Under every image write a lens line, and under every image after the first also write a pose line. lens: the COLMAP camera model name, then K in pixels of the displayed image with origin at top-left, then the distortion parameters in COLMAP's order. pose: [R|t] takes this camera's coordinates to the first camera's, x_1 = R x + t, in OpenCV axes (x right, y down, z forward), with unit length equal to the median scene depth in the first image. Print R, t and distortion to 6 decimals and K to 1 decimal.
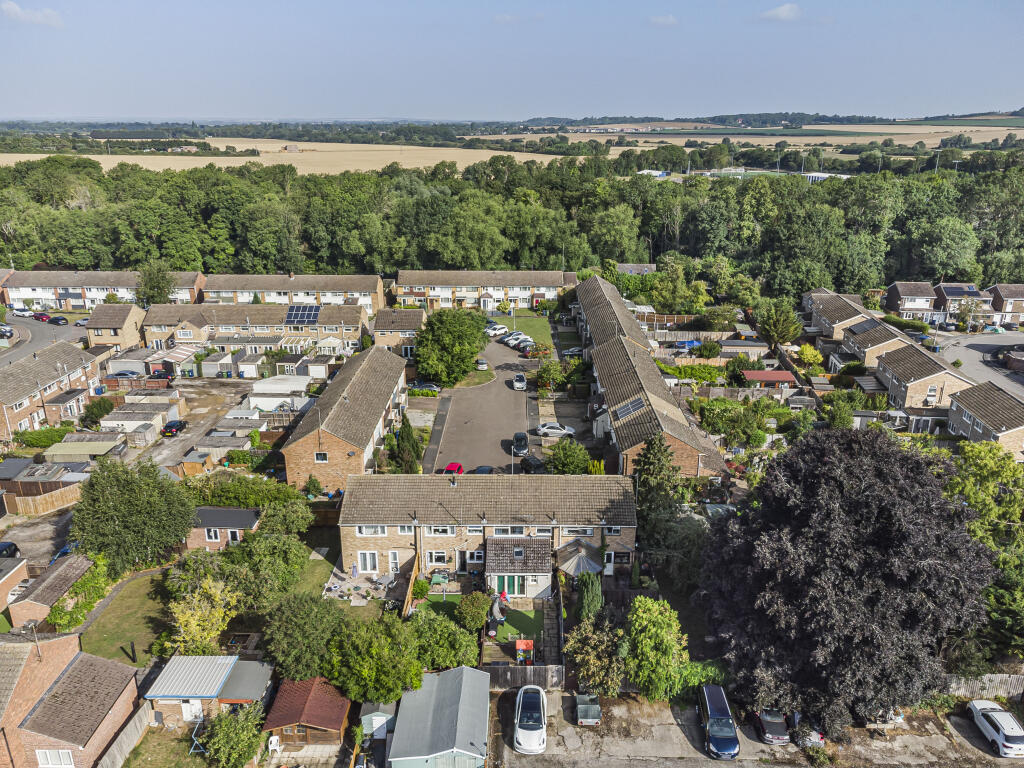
lens RADIAL K [[762.0, 0, 512.0], [0, 762.0, 384.0], [0, 0, 1]] dist [0.018459, 0.003195]
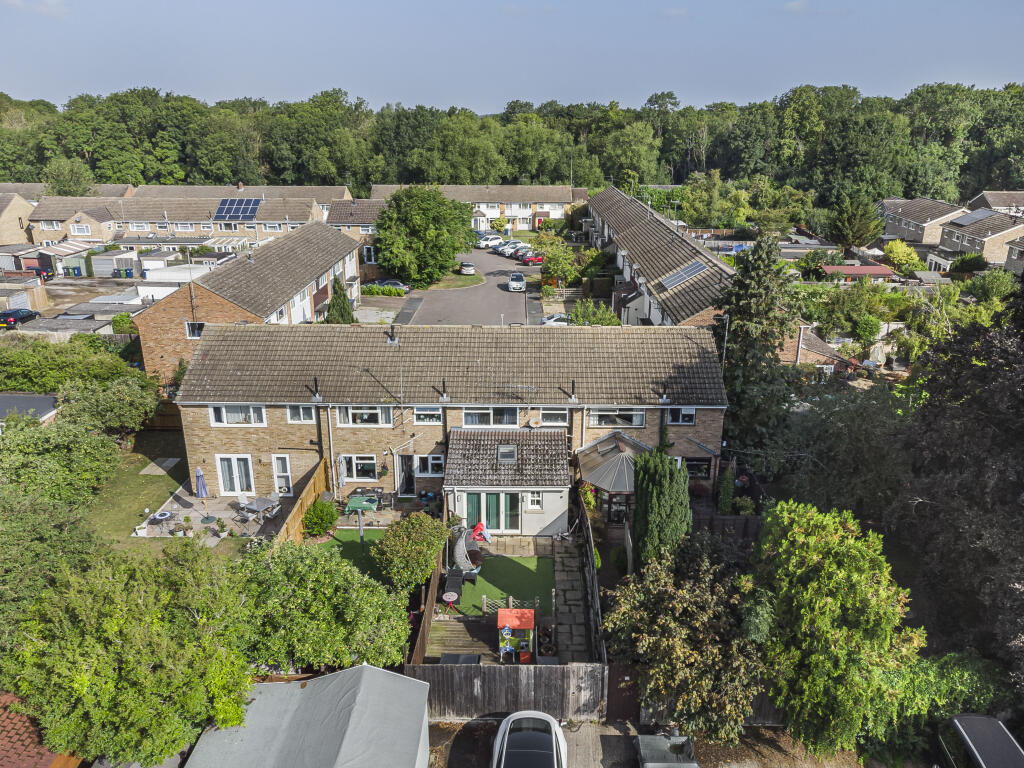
lens RADIAL K [[762.0, 0, 512.0], [0, 762.0, 384.0], [0, 0, 1]] dist [0.018459, 0.003195]
pose [[0.999995, 0.002575, -0.001832, 0.010225], [-0.002568, 0.999988, 0.004242, 0.137000], [0.001843, -0.004238, 0.999989, 0.373317]]
